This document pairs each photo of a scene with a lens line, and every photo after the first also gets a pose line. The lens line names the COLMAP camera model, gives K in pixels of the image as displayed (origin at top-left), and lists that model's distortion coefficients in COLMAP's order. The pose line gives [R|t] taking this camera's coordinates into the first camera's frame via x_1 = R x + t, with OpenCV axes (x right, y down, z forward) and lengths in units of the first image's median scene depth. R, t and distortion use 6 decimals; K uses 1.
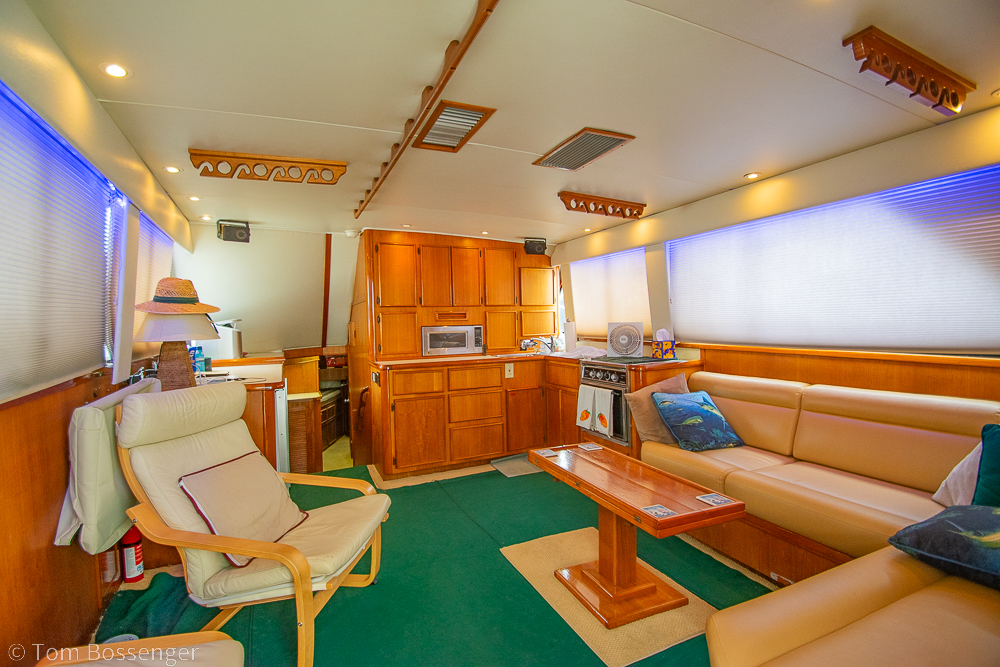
lens RADIAL K [[443.0, 0, 476.0], [0, 443.0, 337.4], [0, 0, 1]] dist [0.010472, -0.014434]
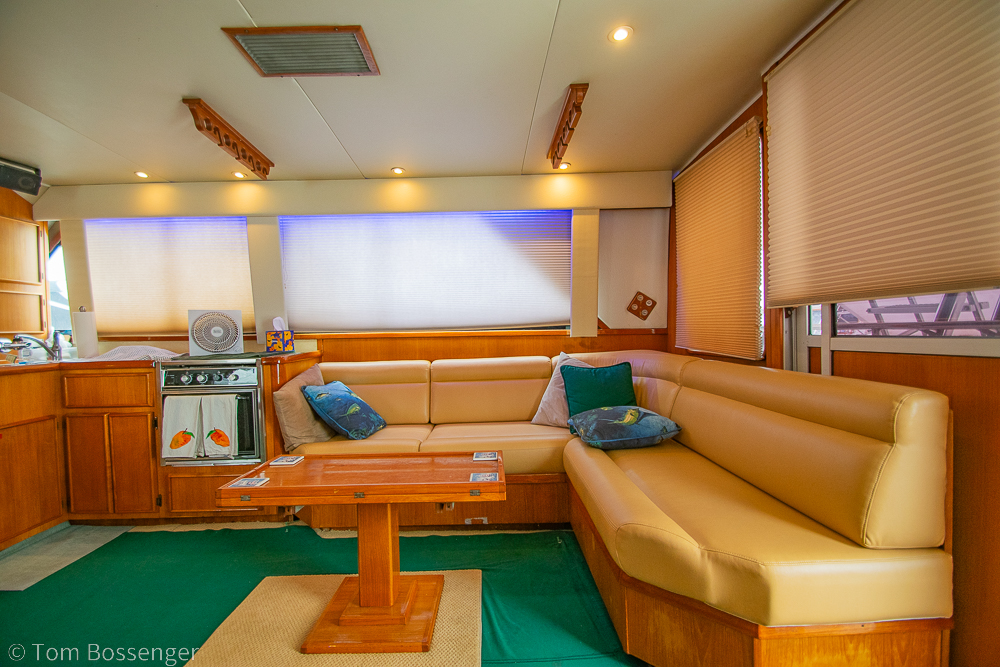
lens RADIAL K [[443.0, 0, 493.6], [0, 443.0, 337.2], [0, 0, 1]] dist [0.010472, -0.014434]
pose [[0.367232, 0.000294, 0.930129, -0.254894], [0.044191, 0.998865, -0.017763, 0.060859], [-0.929079, 0.047626, 0.366802, 0.343793]]
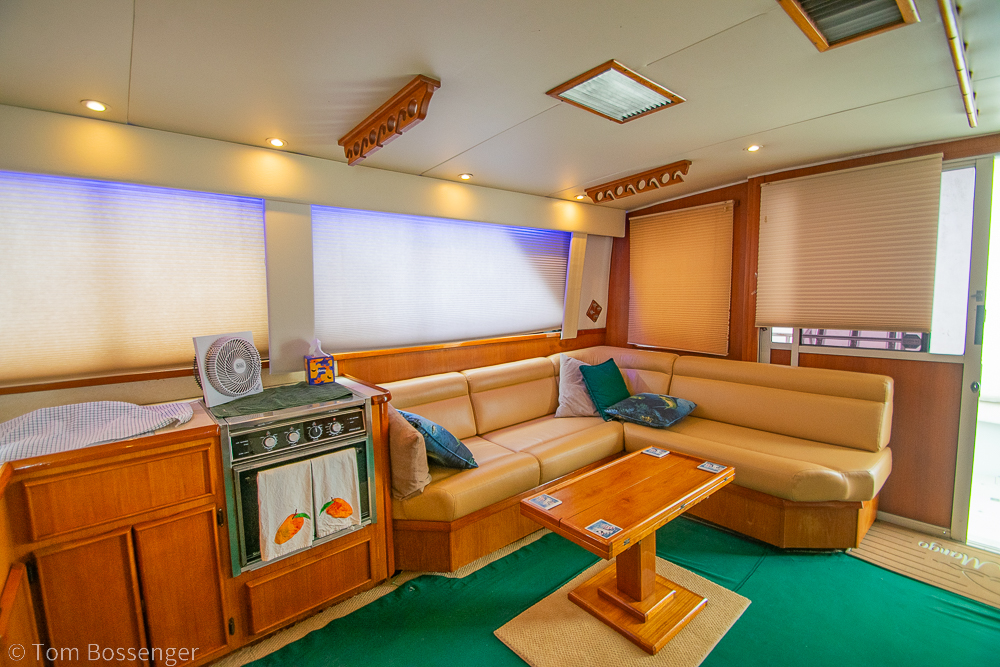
lens RADIAL K [[443.0, 0, 488.3], [0, 443.0, 334.6], [0, 0, 1]] dist [0.010472, -0.014434]
pose [[-0.306730, -0.063481, 0.949677, -0.321888], [0.058521, 0.994628, 0.085387, -0.075357], [-0.949996, 0.081767, -0.301367, 1.091035]]
